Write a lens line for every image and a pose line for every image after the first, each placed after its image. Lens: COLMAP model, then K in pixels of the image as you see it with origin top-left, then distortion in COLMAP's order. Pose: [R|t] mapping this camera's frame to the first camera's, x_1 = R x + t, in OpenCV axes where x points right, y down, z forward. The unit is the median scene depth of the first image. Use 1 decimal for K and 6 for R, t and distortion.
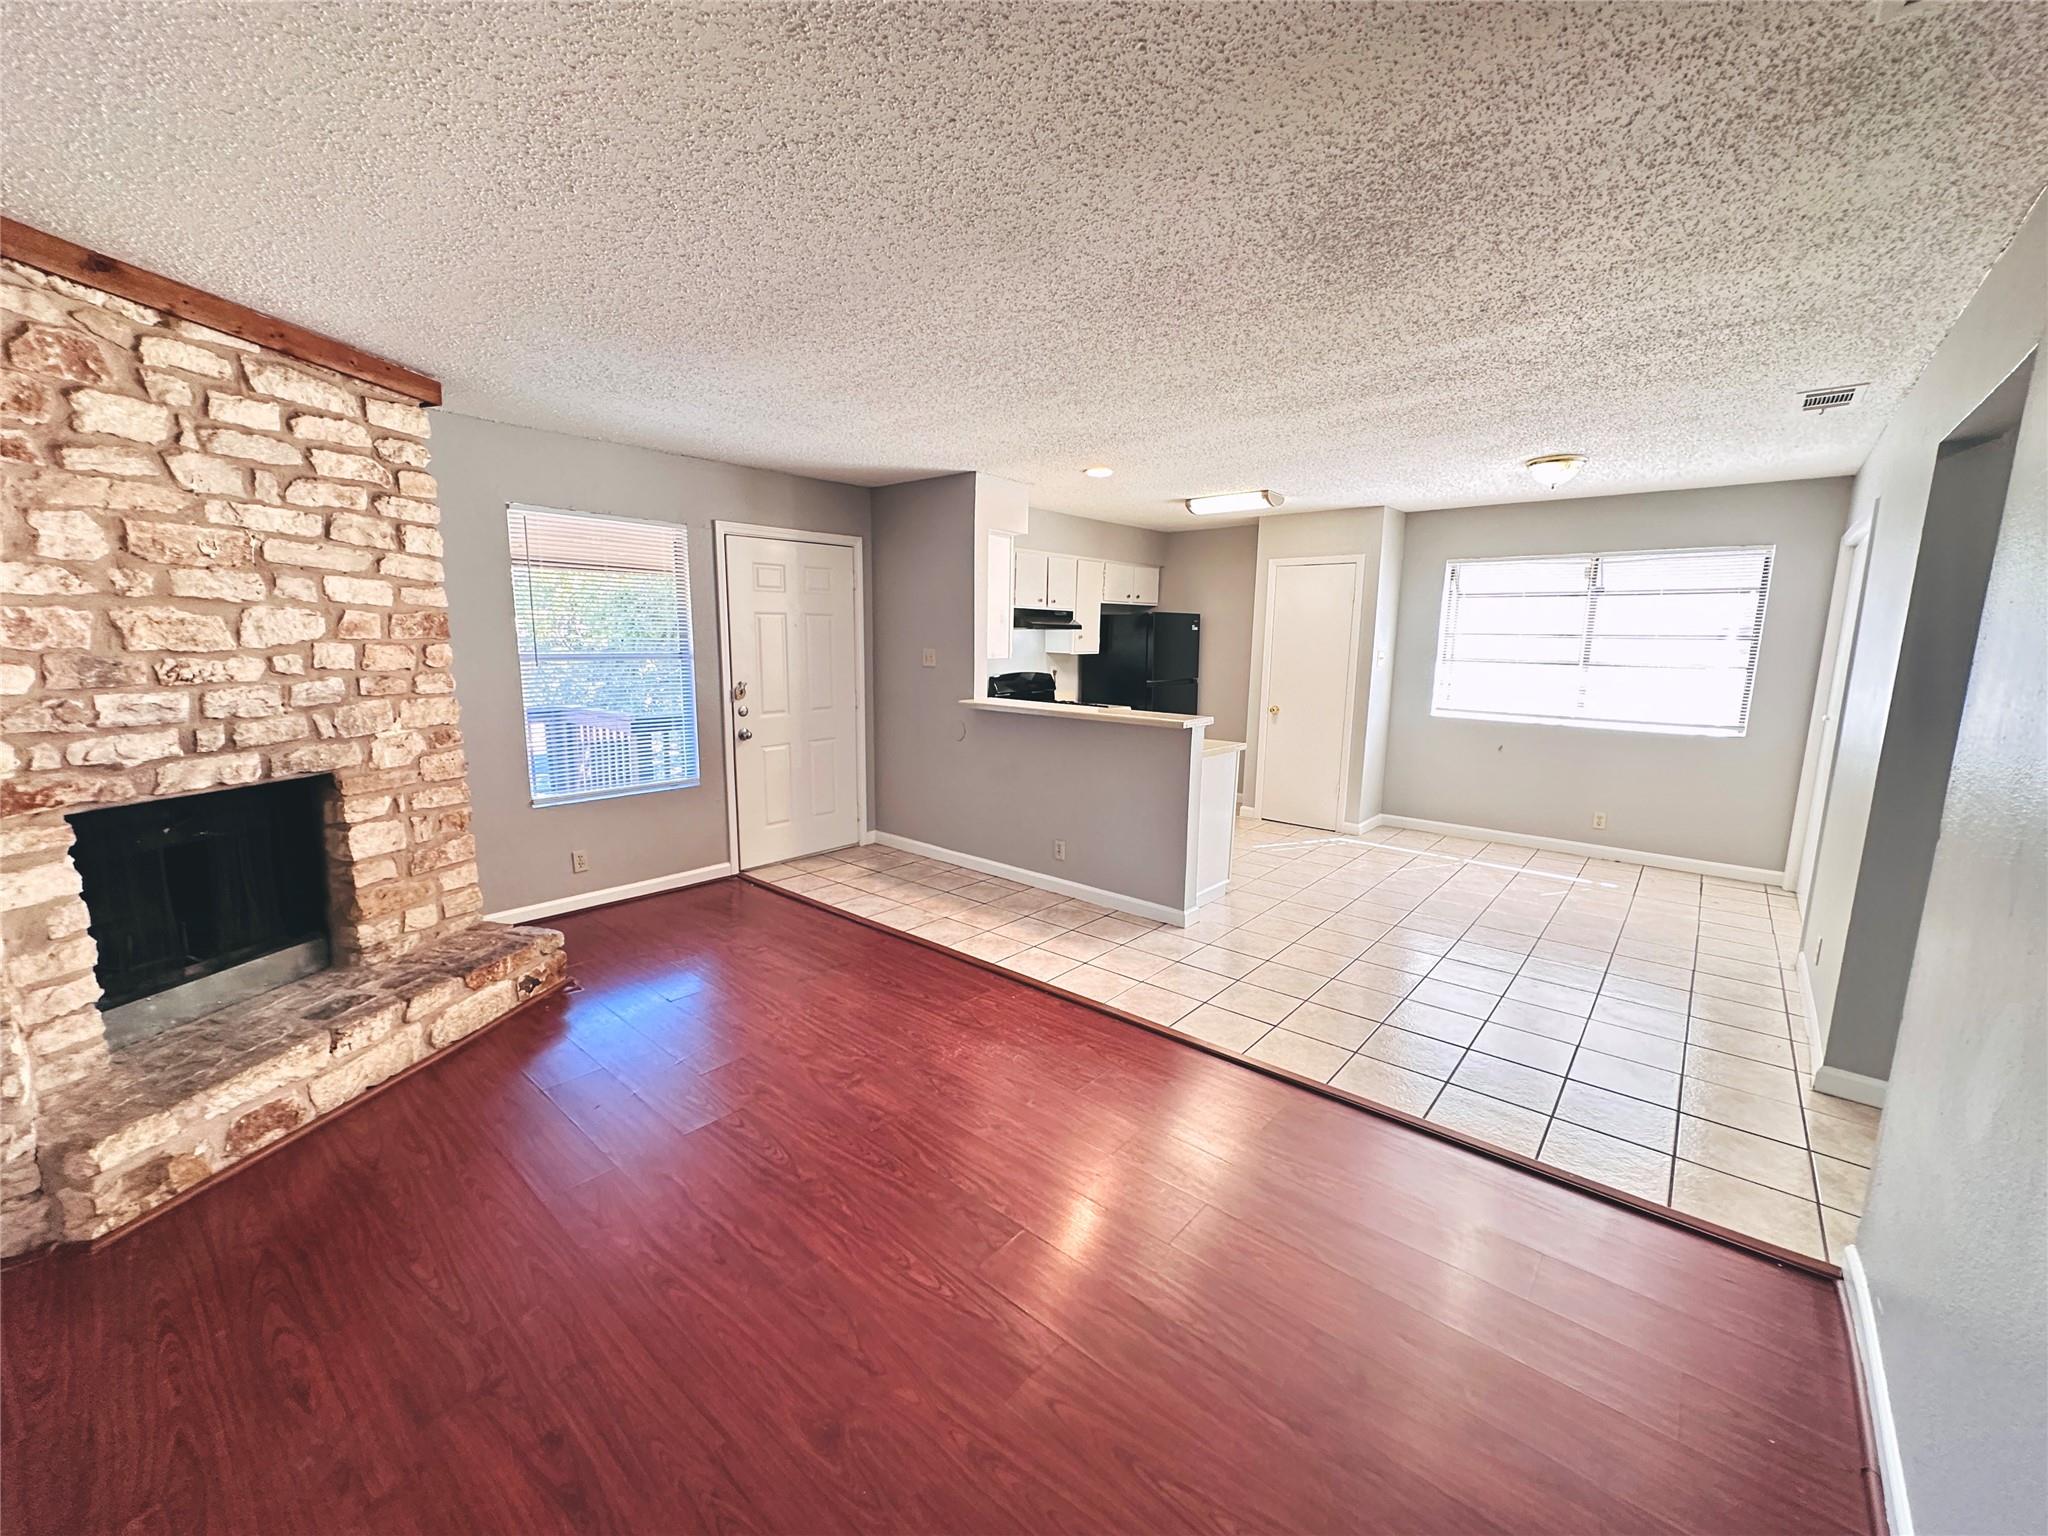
lens RADIAL K [[814.7, 0, 1023.6], [0, 814.7, 766.1], [0, 0, 1]] dist [-0.003814, 0.001248]
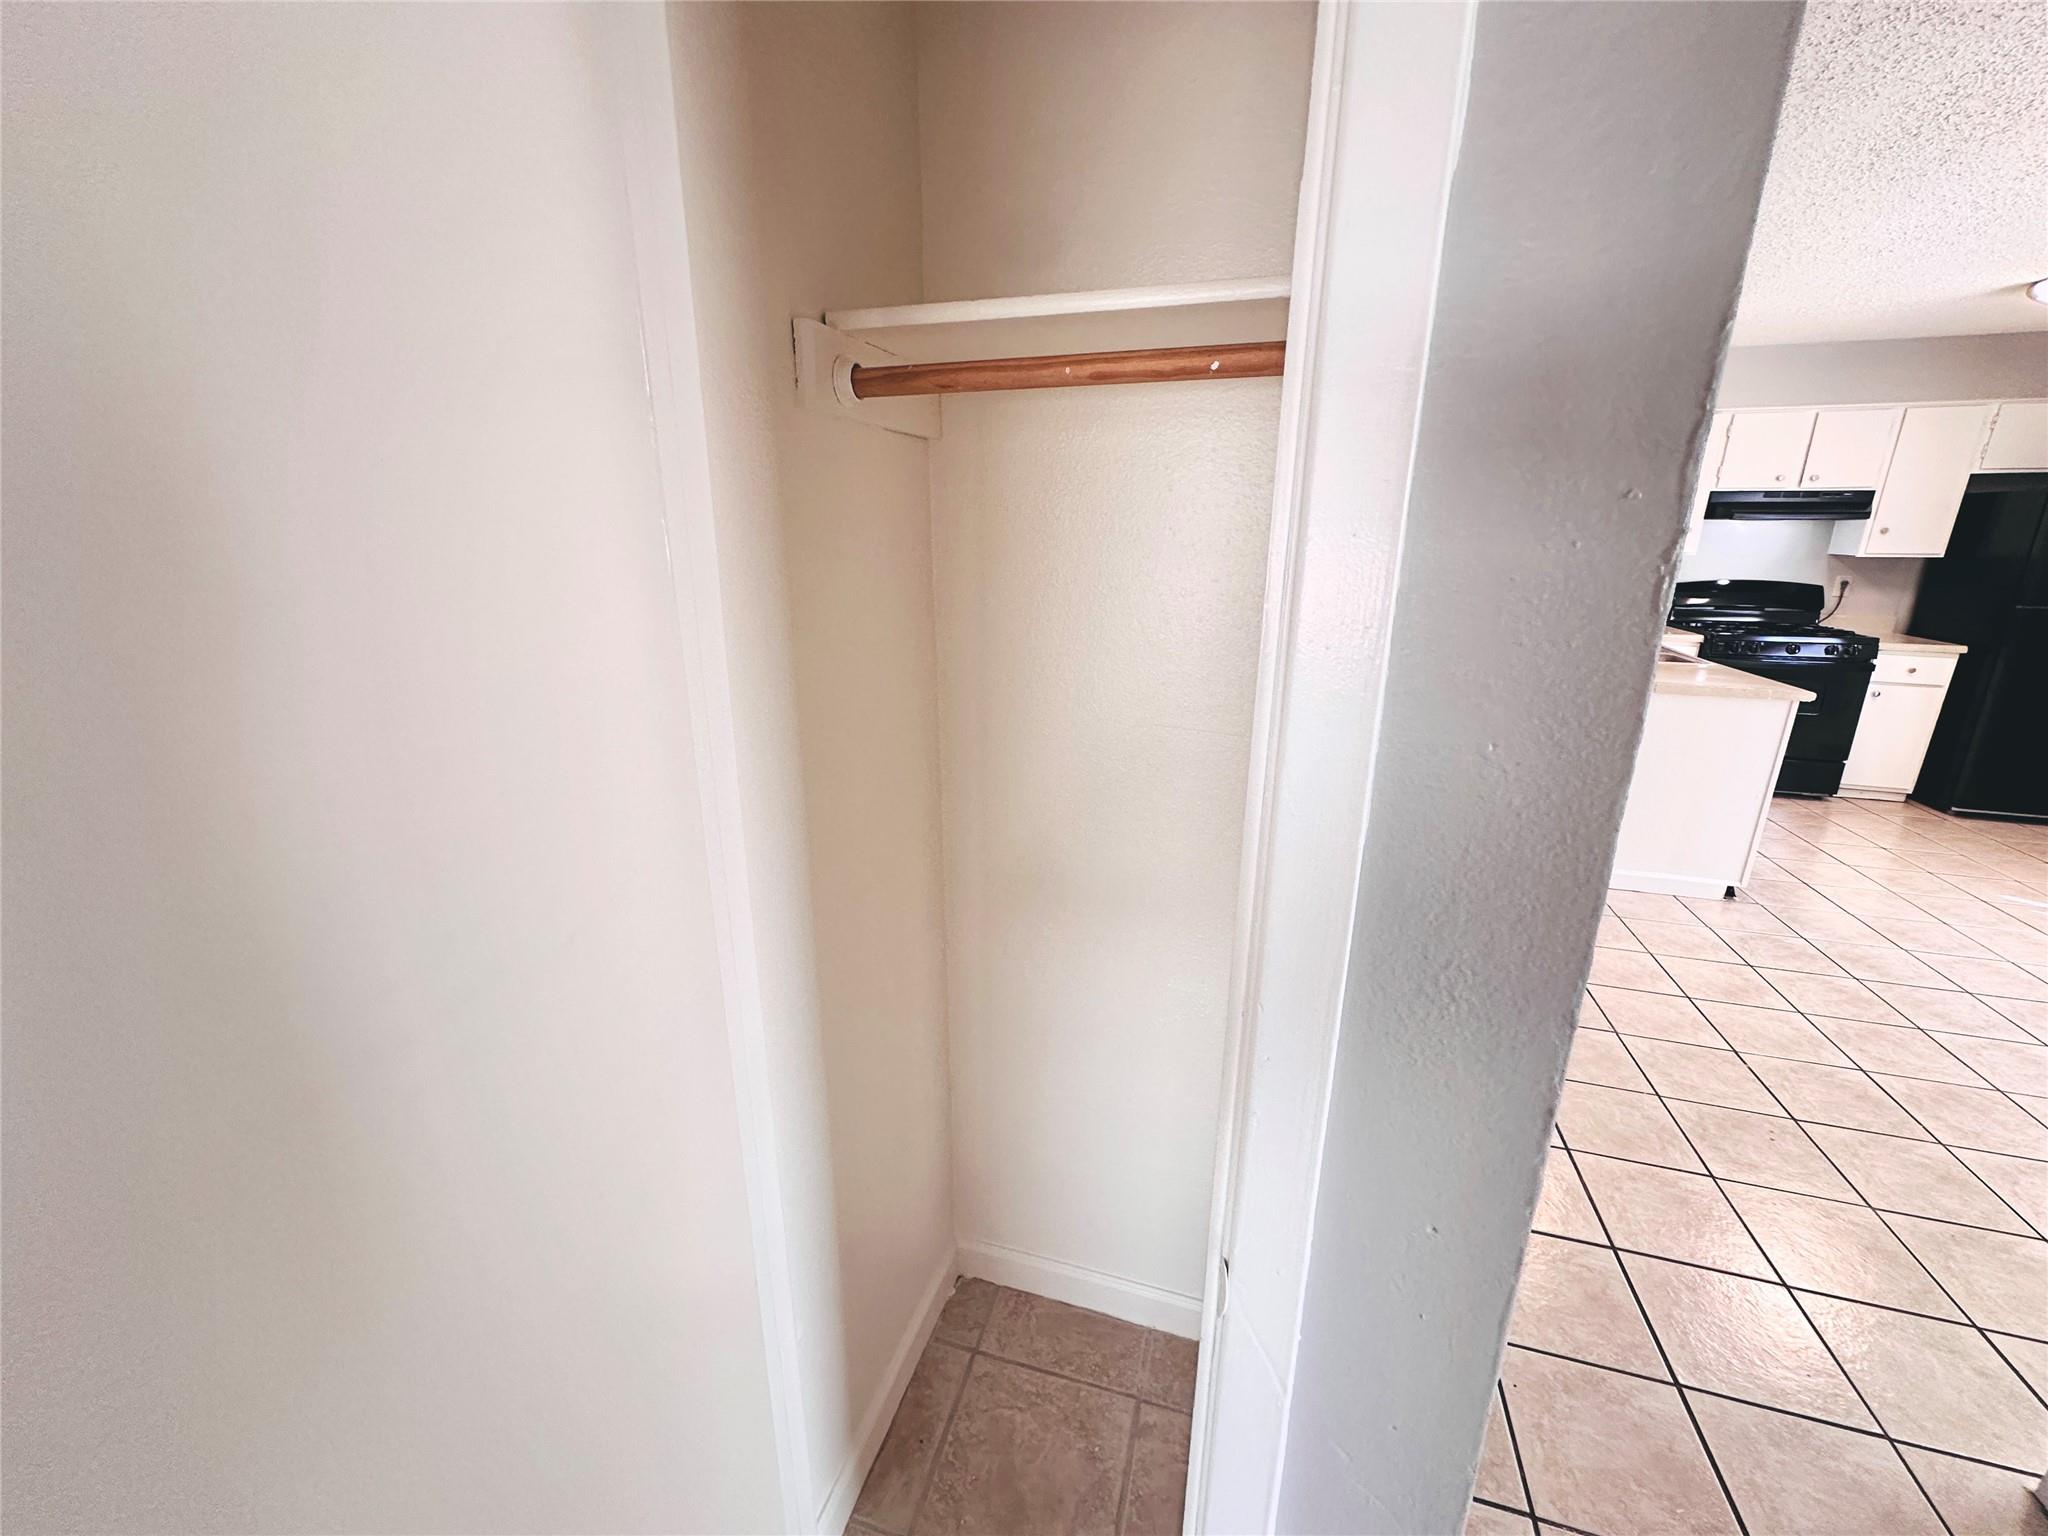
lens RADIAL K [[814.7, 0, 1021.9], [0, 814.7, 764.6], [0, 0, 1]] dist [-0.003814, 0.001248]
pose [[0.400164, 0.247947, -0.882265, 0.957780], [-0.144828, 0.967717, 0.206274, -0.022433], [0.904927, 0.045233, 0.423155, 0.227699]]
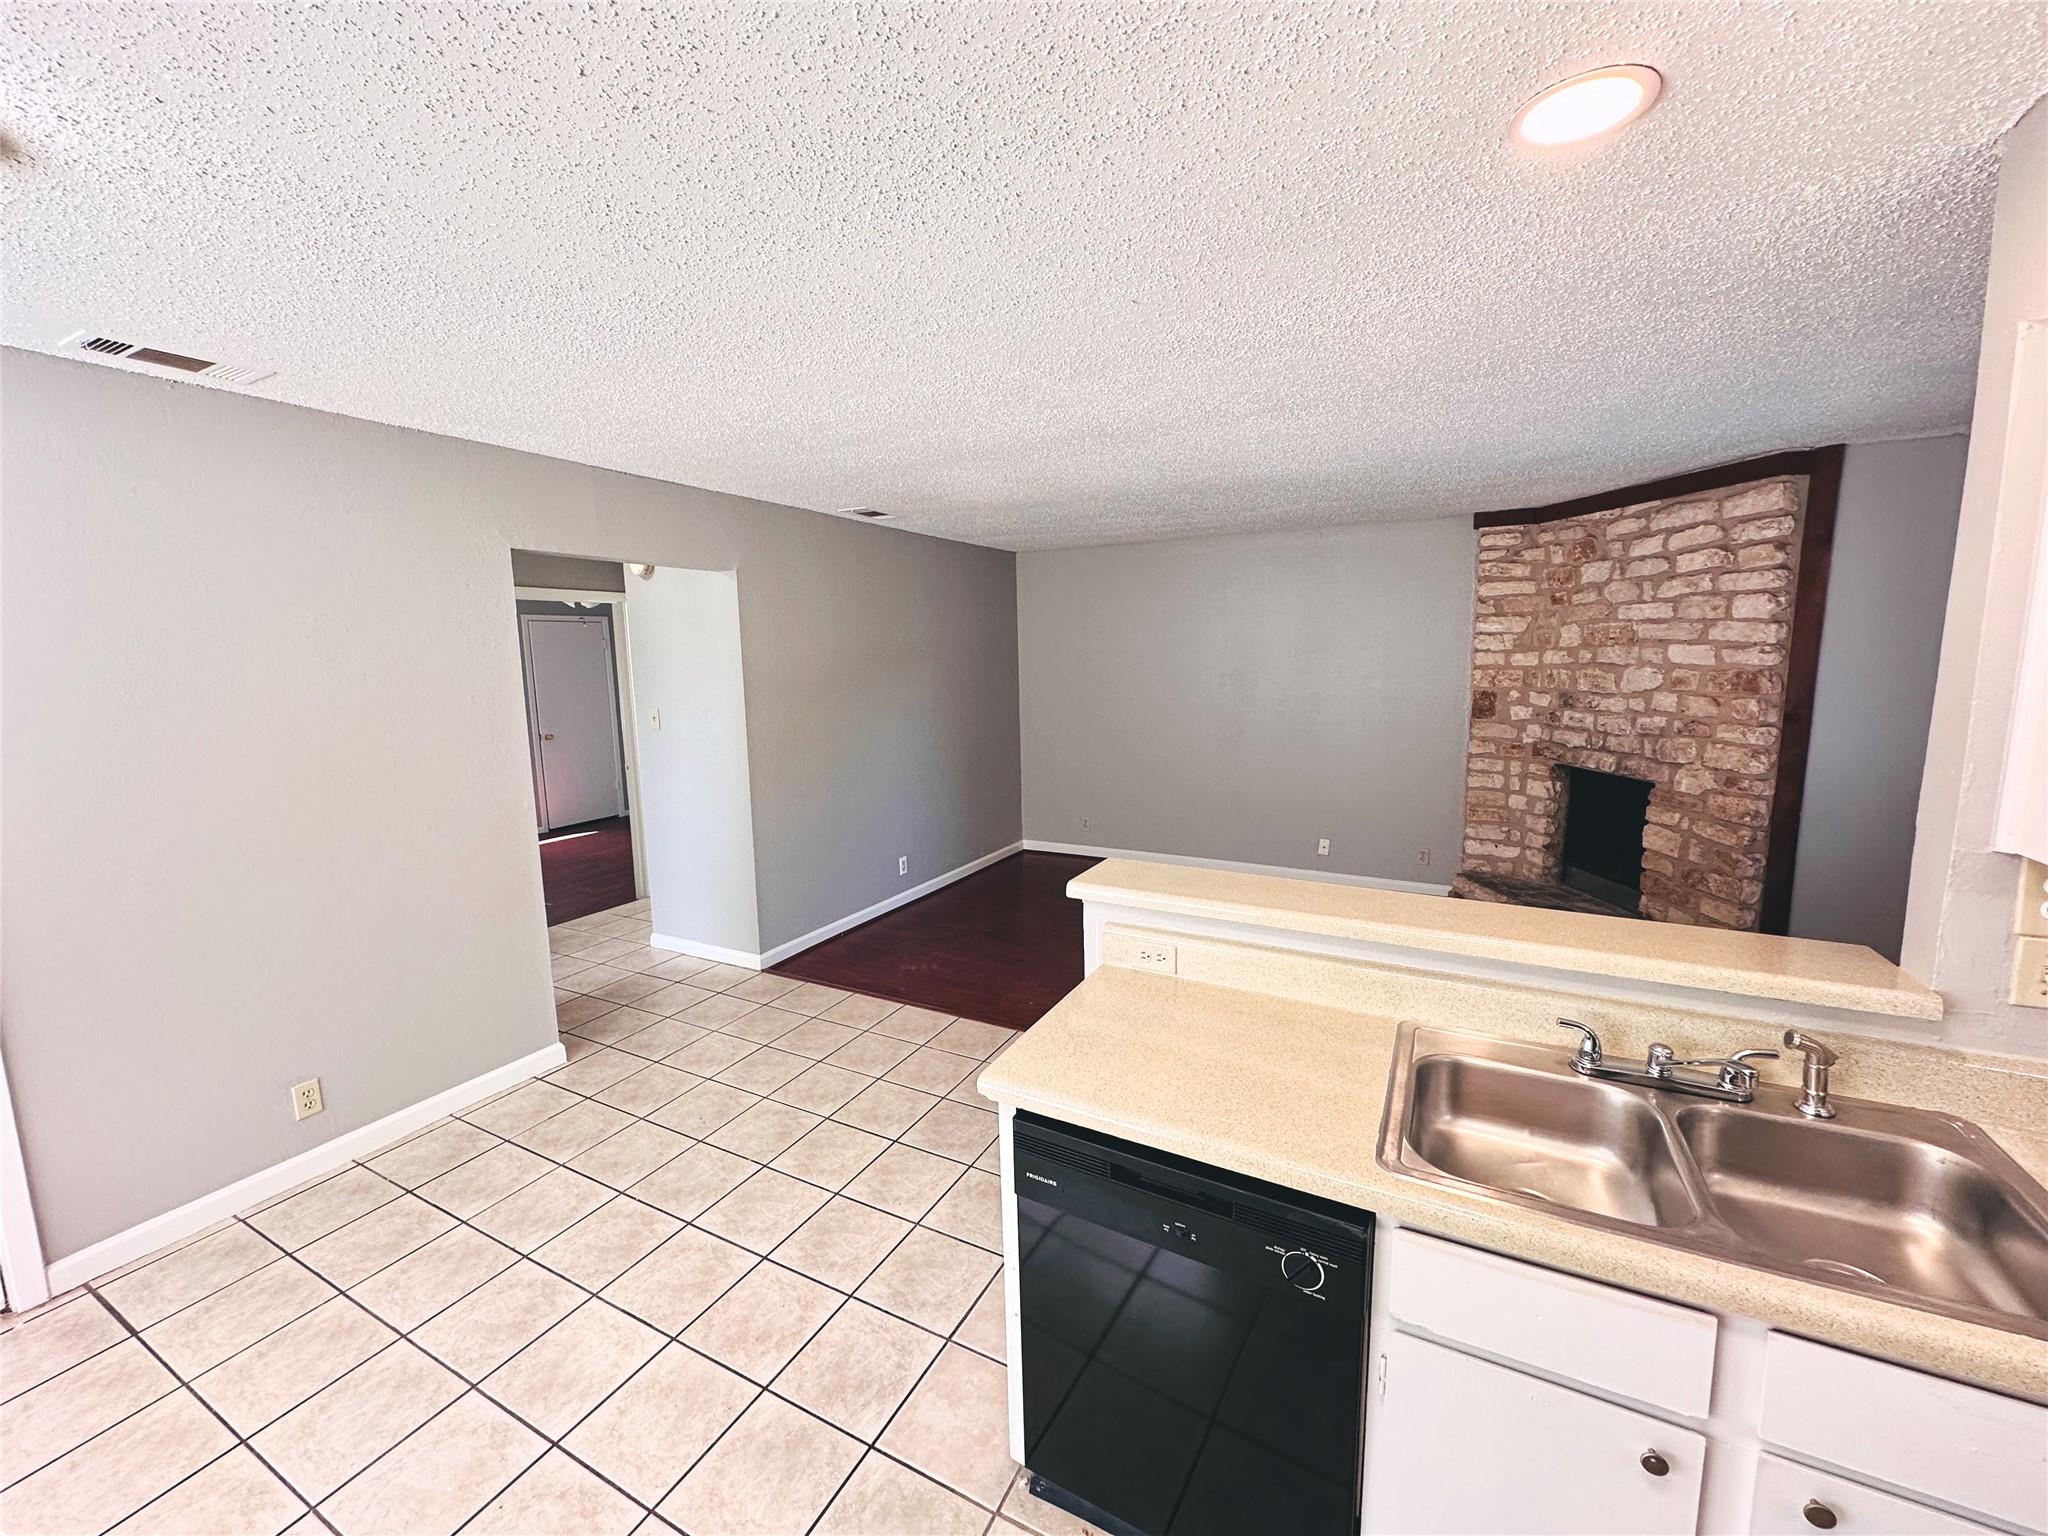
lens RADIAL K [[814.7, 0, 1022.1], [0, 814.7, 766.4], [0, 0, 1]] dist [-0.003814, 0.001248]
pose [[-0.975217, 0.031430, -0.219007, 0.507799], [-0.033773, 0.957111, 0.287745, -0.374283], [0.218658, 0.288010, -0.932330, 1.990903]]
